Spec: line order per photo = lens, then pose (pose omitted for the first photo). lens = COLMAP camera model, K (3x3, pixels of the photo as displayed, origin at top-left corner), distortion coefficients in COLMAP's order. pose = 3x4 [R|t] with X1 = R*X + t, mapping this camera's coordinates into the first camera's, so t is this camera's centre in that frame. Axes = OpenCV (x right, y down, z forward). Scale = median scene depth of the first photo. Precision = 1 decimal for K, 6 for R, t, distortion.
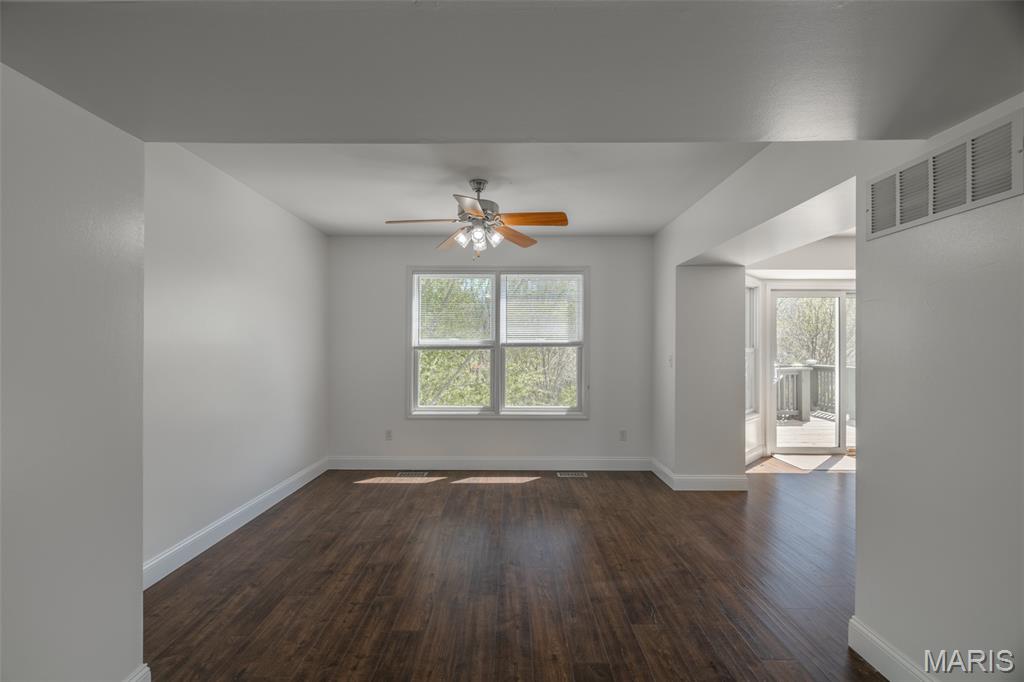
lens RADIAL K [[425.7, 0, 513.1], [0, 425.7, 348.3], [0, 0, 1]] dist [-0.000955, -0.000070]
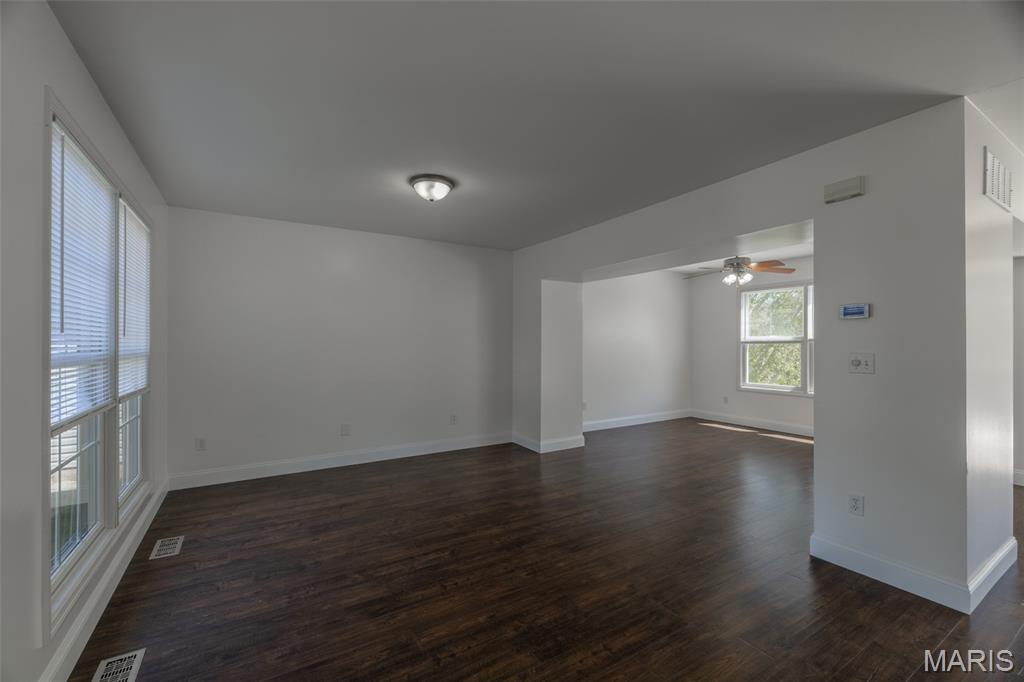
lens RADIAL K [[427.1, 0, 507.7], [0, 427.1, 344.6], [0, 0, 1]] dist [0.000021, -0.000055]
pose [[0.522614, 0.003123, -0.852564, 0.597073], [0.000582, 0.999992, 0.004020, -0.000373], [0.852569, -0.002597, 0.522608, -0.460725]]
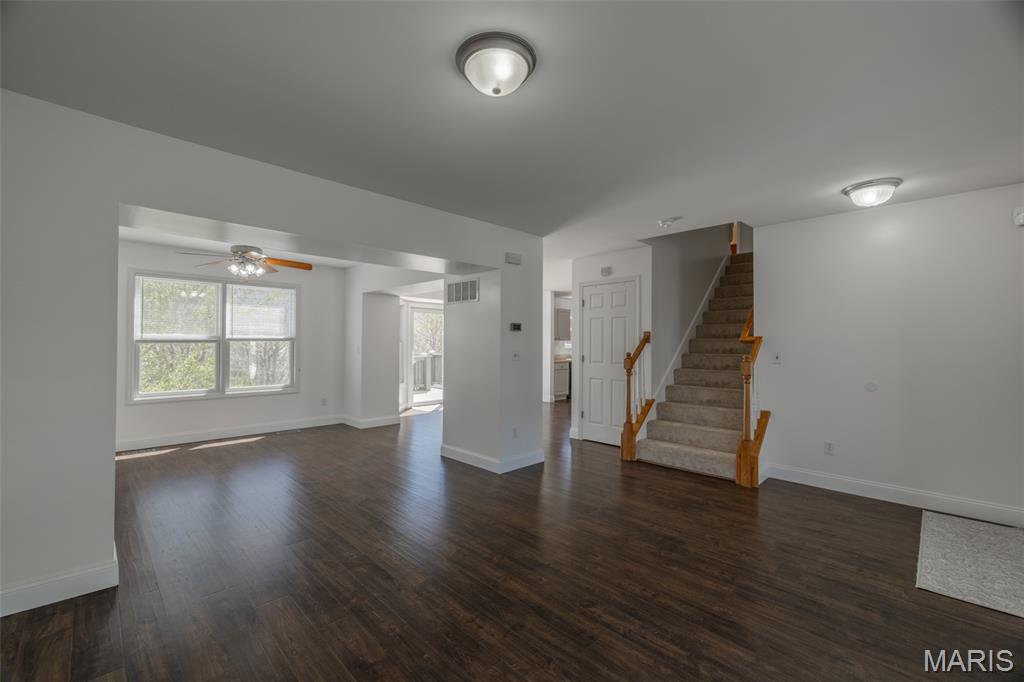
lens RADIAL K [[427.1, 0, 507.7], [0, 427.1, 344.6], [0, 0, 1]] dist [0.000021, -0.000055]
pose [[0.708097, 0.001301, 0.706114, -0.331376], [-0.005857, 0.999975, 0.004030, -0.002698], [-0.706091, -0.006989, 0.708087, -0.488335]]
